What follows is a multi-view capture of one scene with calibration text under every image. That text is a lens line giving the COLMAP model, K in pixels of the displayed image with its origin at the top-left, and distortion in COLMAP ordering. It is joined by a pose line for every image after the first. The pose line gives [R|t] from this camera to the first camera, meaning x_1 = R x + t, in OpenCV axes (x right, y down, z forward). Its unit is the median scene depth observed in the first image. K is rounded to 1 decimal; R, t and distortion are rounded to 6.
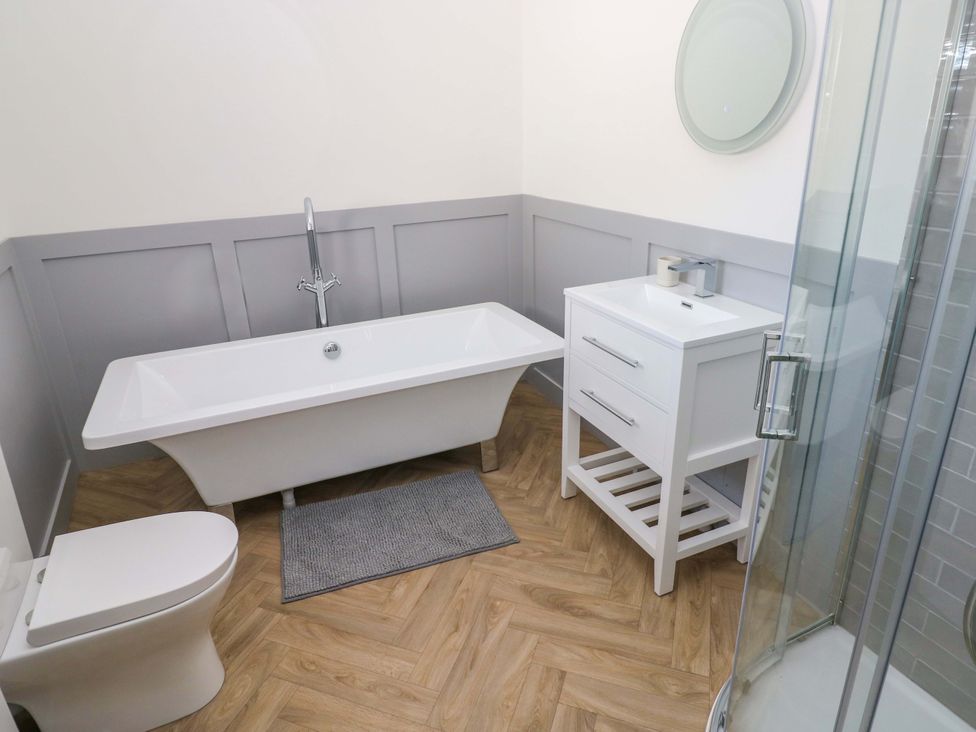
lens RADIAL K [[632.0, 0, 493.1], [0, 632.0, 365.2], [0, 0, 1]] dist [0.012736, 0.003703]
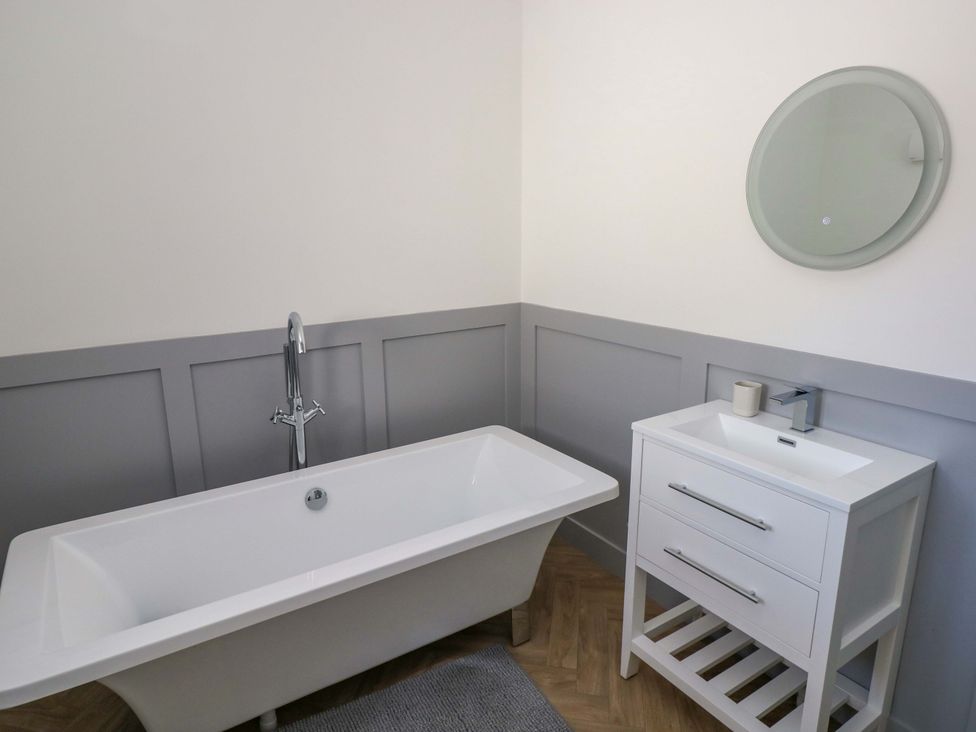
lens RADIAL K [[632.0, 0, 485.5], [0, 632.0, 362.8], [0, 0, 1]] dist [0.012736, 0.003703]
pose [[0.987546, -0.016395, 0.156472, -0.186922], [0.038480, 0.989519, -0.139179, -0.082431], [-0.152550, 0.143466, 0.977827, 0.189297]]
